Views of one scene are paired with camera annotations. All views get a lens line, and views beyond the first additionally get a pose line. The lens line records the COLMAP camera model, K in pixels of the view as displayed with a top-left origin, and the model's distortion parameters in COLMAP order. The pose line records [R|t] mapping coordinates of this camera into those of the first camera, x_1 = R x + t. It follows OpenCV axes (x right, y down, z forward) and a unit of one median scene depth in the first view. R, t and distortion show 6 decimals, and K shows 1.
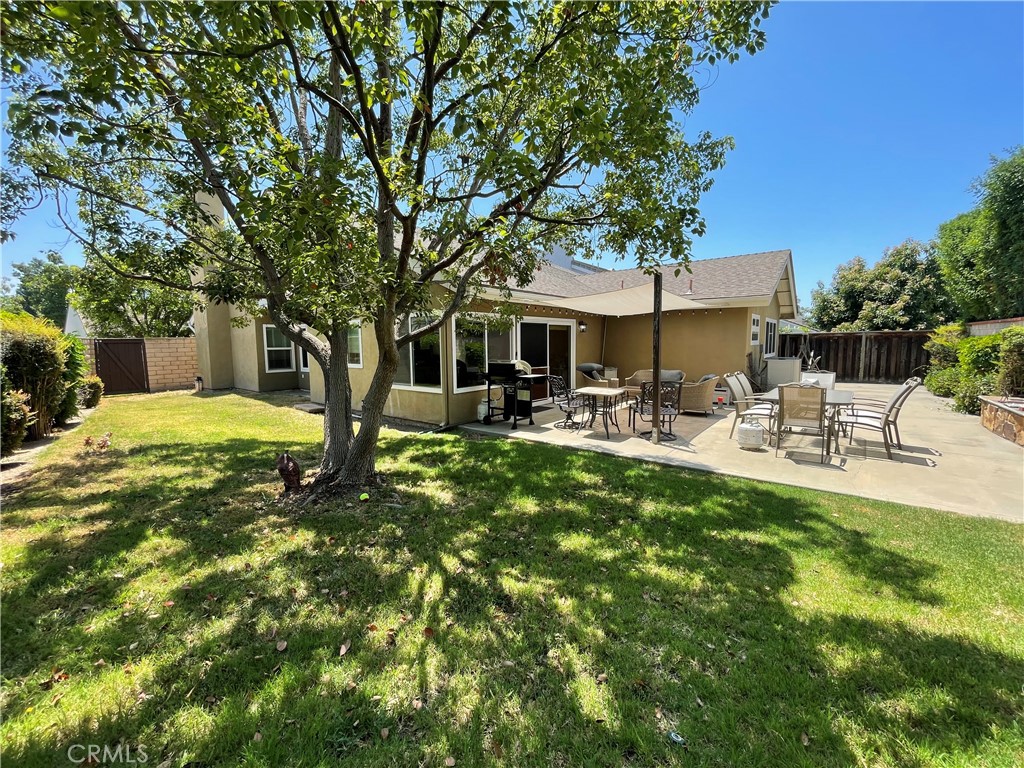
lens RADIAL K [[413.8, 0, 512.0], [0, 413.8, 384.0], [0, 0, 1]] dist [-0.000192, -0.000027]
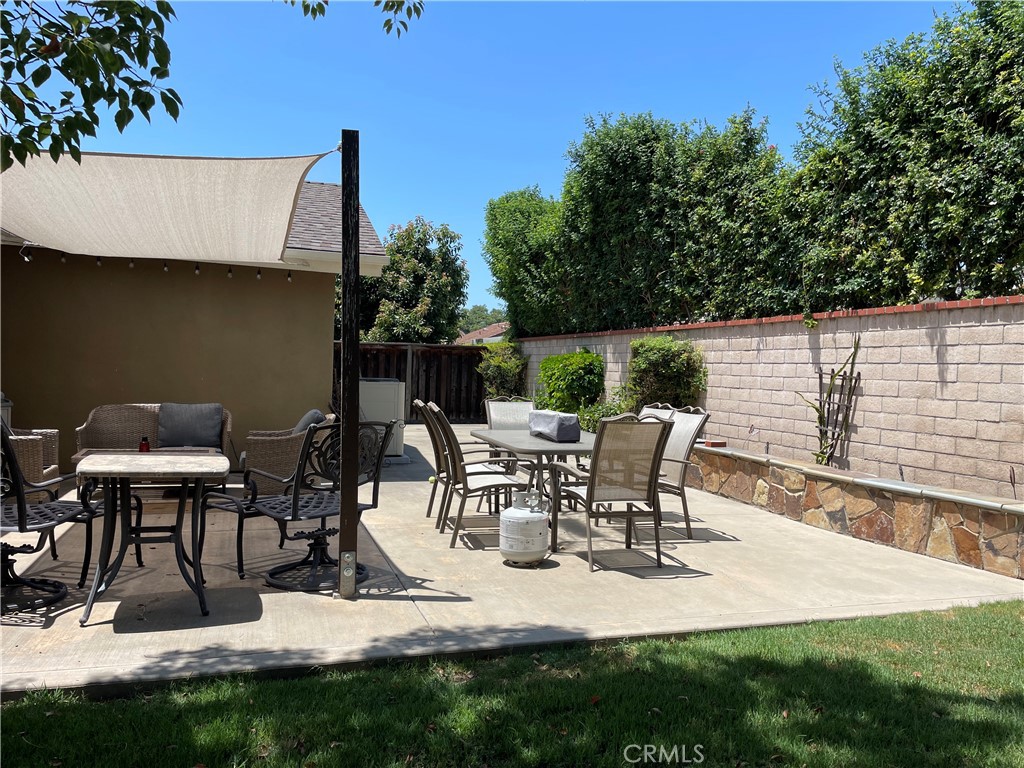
lens RADIAL K [[764.8, 0, 512.0], [0, 764.8, 384.0], [0, 0, 1]] dist [0.025889, -0.000632]
pose [[0.542984, 0.011673, 0.839662, -0.150949], [0.049782, 0.997697, -0.046062, -0.002933], [-0.838266, 0.066811, 0.541152, 0.556844]]
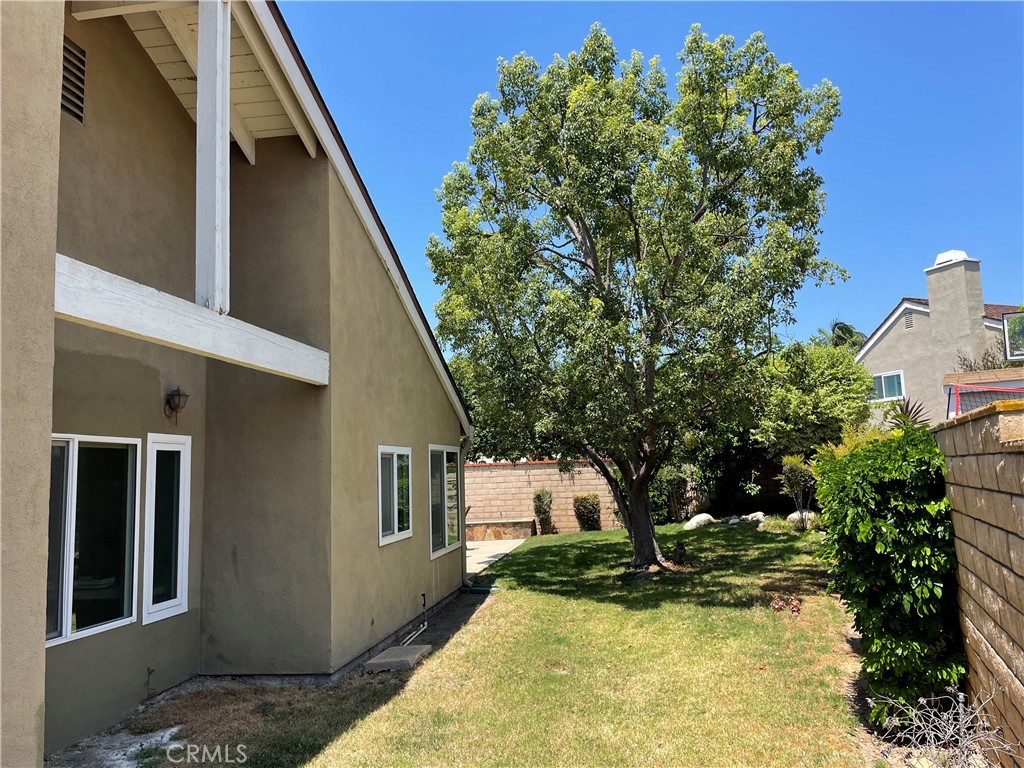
lens RADIAL K [[764.8, 0, 512.0], [0, 764.8, 384.0], [0, 0, 1]] dist [0.025889, -0.000632]
pose [[-0.480783, 0.129300, 0.867254, -1.478462], [0.127841, 0.988836, -0.076555, -0.145450], [-0.867470, 0.074065, -0.491946, 1.647334]]
